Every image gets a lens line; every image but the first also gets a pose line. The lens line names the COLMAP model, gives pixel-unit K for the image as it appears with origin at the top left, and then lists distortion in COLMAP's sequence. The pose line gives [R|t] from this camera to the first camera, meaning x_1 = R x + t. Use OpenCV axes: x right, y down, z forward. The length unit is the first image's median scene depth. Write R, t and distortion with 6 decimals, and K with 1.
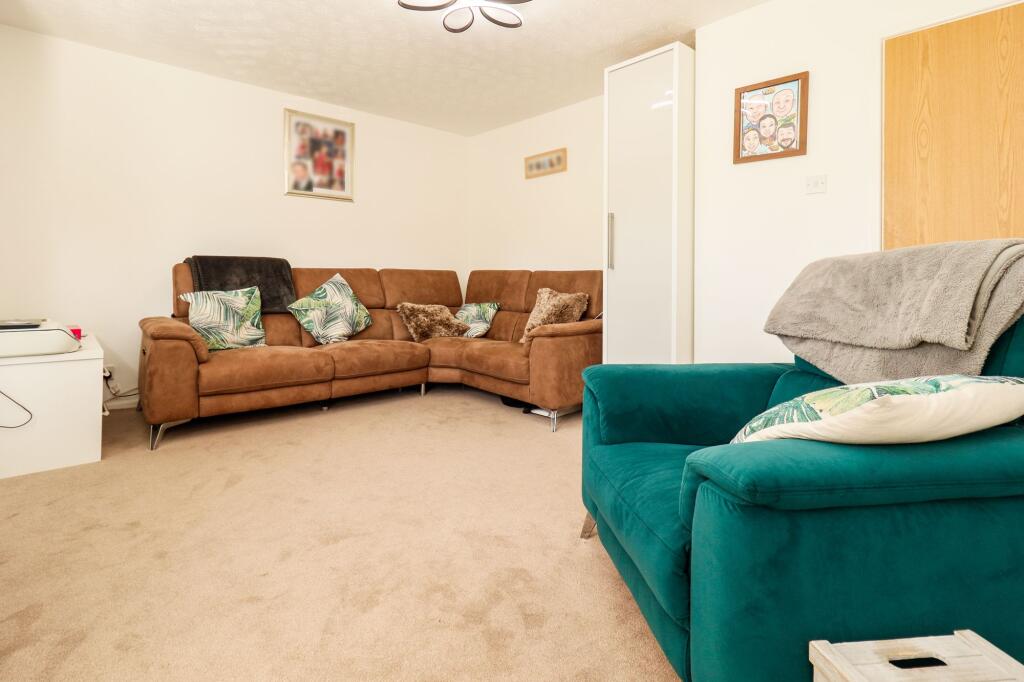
lens RADIAL K [[502.8, 0, 512.0], [0, 502.8, 341.0], [0, 0, 1]] dist [-0.002099, -0.000100]
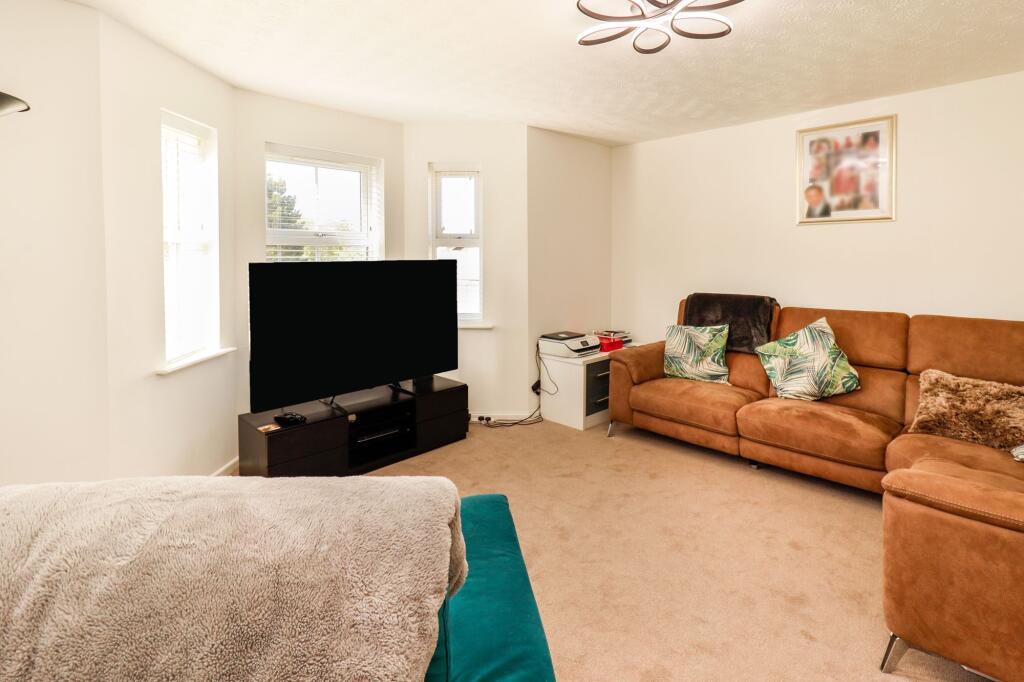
lens RADIAL K [[516.3, 0, 512.0], [0, 516.3, 341.0], [0, 0, 1]] dist [0.001876, 0.000303]
pose [[0.033135, 0.153105, -0.987654, 0.478710], [-0.121232, 0.981516, 0.148086, -0.165151], [0.992071, 0.114828, 0.051084, 0.478097]]
